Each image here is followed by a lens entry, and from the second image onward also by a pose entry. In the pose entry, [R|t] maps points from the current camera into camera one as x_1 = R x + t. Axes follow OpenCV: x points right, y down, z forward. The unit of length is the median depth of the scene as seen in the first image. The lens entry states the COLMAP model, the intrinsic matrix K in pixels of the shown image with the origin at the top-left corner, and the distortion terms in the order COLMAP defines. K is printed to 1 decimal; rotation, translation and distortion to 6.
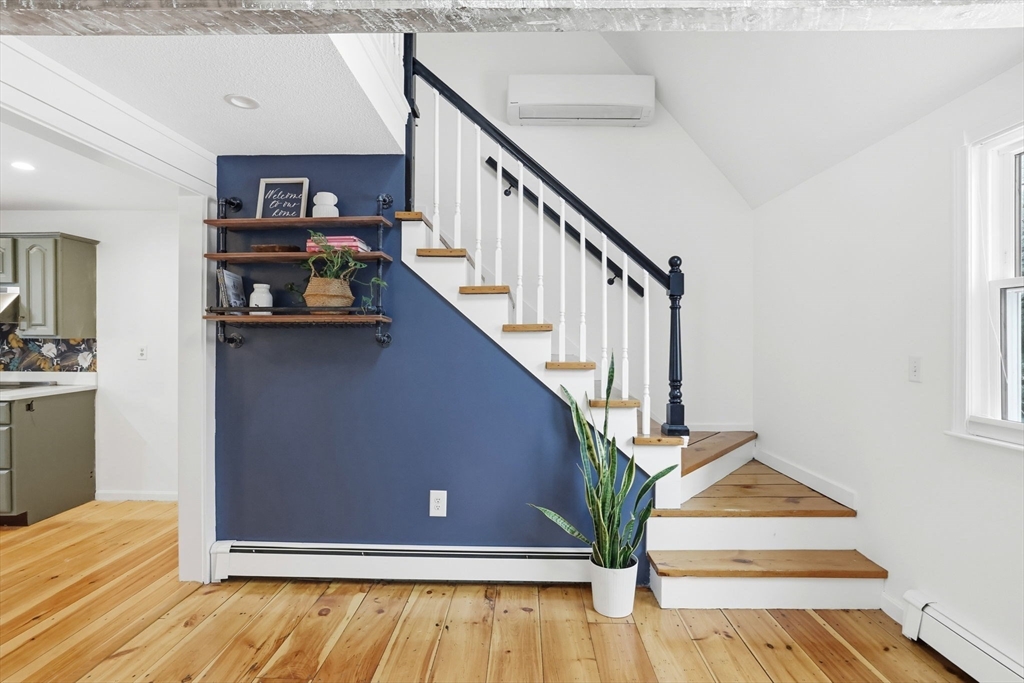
lens RADIAL K [[485.9, 0, 514.5], [0, 485.9, 338.3], [0, 0, 1]] dist [-0.064344, 0.023620]
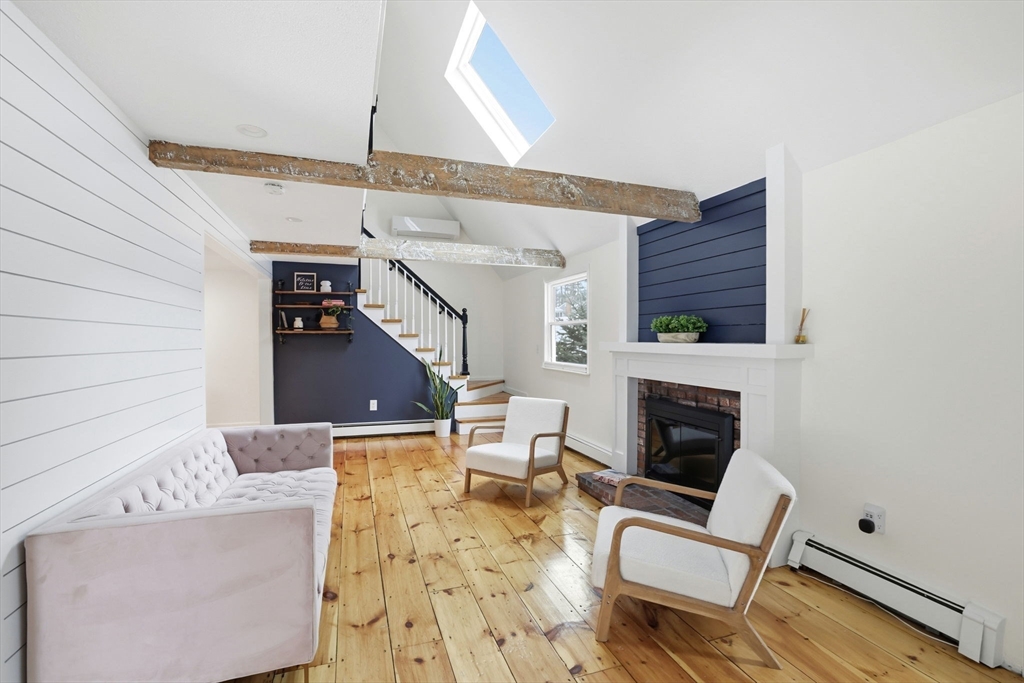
lens RADIAL K [[485.9, 0, 514.5], [0, 485.9, 338.3], [0, 0, 1]] dist [-0.064344, 0.023620]
pose [[0.938286, -0.005839, 0.345811, -0.338061], [0.006712, 0.999977, -0.001326, 0.000933], [-0.345795, 0.003565, 0.938303, -1.623306]]
